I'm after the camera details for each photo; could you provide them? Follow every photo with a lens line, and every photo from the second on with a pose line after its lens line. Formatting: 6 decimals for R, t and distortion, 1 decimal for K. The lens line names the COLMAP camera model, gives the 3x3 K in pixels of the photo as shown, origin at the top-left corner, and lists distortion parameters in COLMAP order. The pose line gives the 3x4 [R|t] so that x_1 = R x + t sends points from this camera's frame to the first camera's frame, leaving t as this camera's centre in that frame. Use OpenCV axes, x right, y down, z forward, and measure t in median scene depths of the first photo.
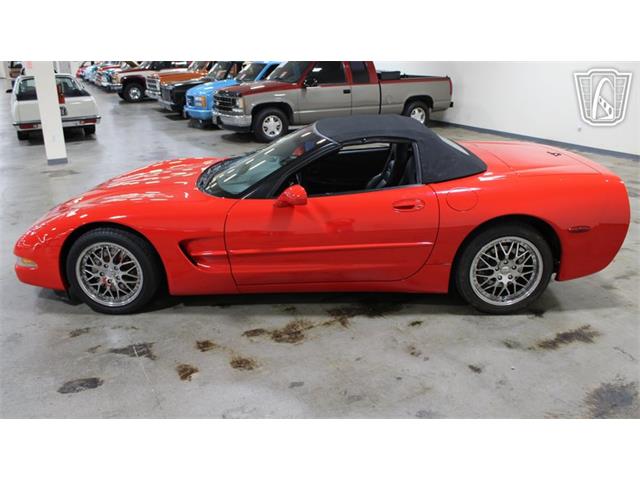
lens RADIAL K [[529.1, 0, 313.3], [0, 529.1, 238.3], [0, 0, 1]] dist [-0.111124, 0.045181]
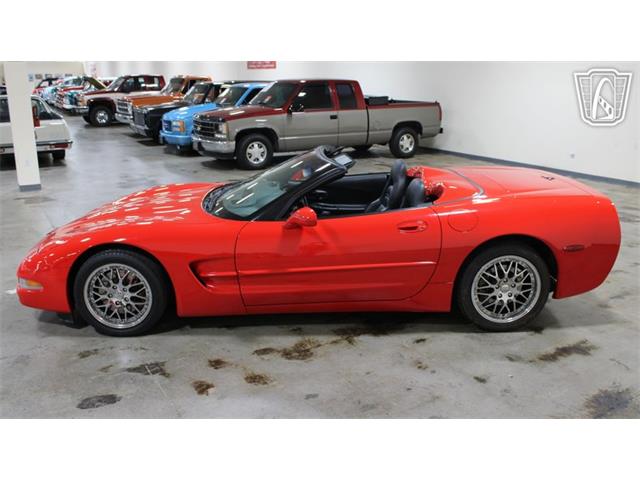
lens RADIAL K [[579.3, 0, 316.7], [0, 579.3, 237.6], [0, 0, 1]] dist [-0.078488, -0.014330]
pose [[0.998797, -0.003532, 0.048903, -0.062366], [0.006734, 0.997832, -0.065462, 0.032373], [-0.048566, 0.065713, 0.996656, -0.129760]]
